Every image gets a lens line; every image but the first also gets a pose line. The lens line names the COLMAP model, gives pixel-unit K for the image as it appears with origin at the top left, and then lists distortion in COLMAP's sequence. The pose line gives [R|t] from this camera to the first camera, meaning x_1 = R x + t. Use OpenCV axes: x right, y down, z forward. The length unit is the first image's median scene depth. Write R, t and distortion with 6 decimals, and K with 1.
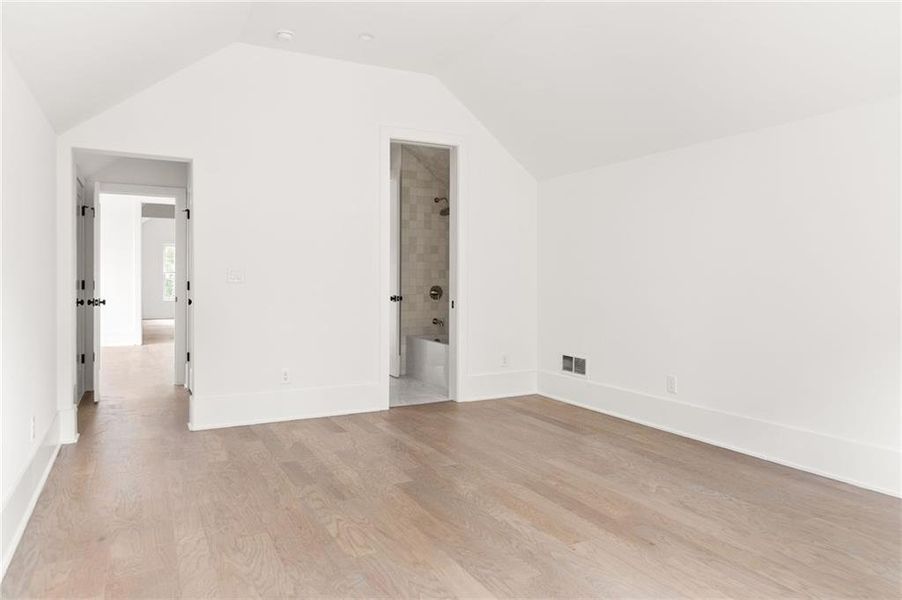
lens RADIAL K [[598.0, 0, 452.4], [0, 598.0, 296.7], [0, 0, 1]] dist [-0.006593, -0.000253]
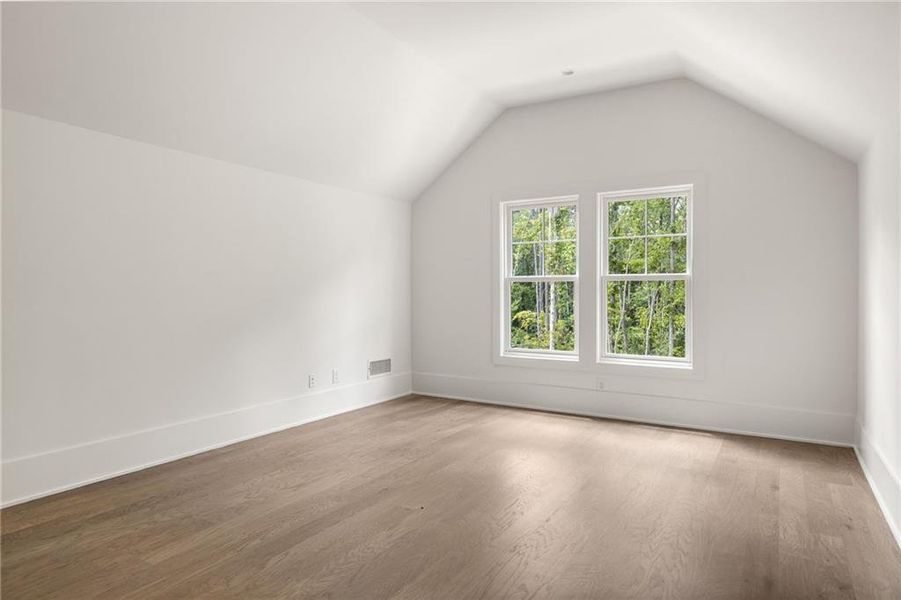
lens RADIAL K [[544.3, 0, 452.3], [0, 544.3, 293.8], [0, 0, 1]] dist [0.004446, 0.000050]
pose [[-0.528015, -0.002782, 0.849231, -0.661358], [0.021849, 0.999619, 0.016860, -0.033969], [-0.848954, 0.027457, -0.527753, 1.279506]]
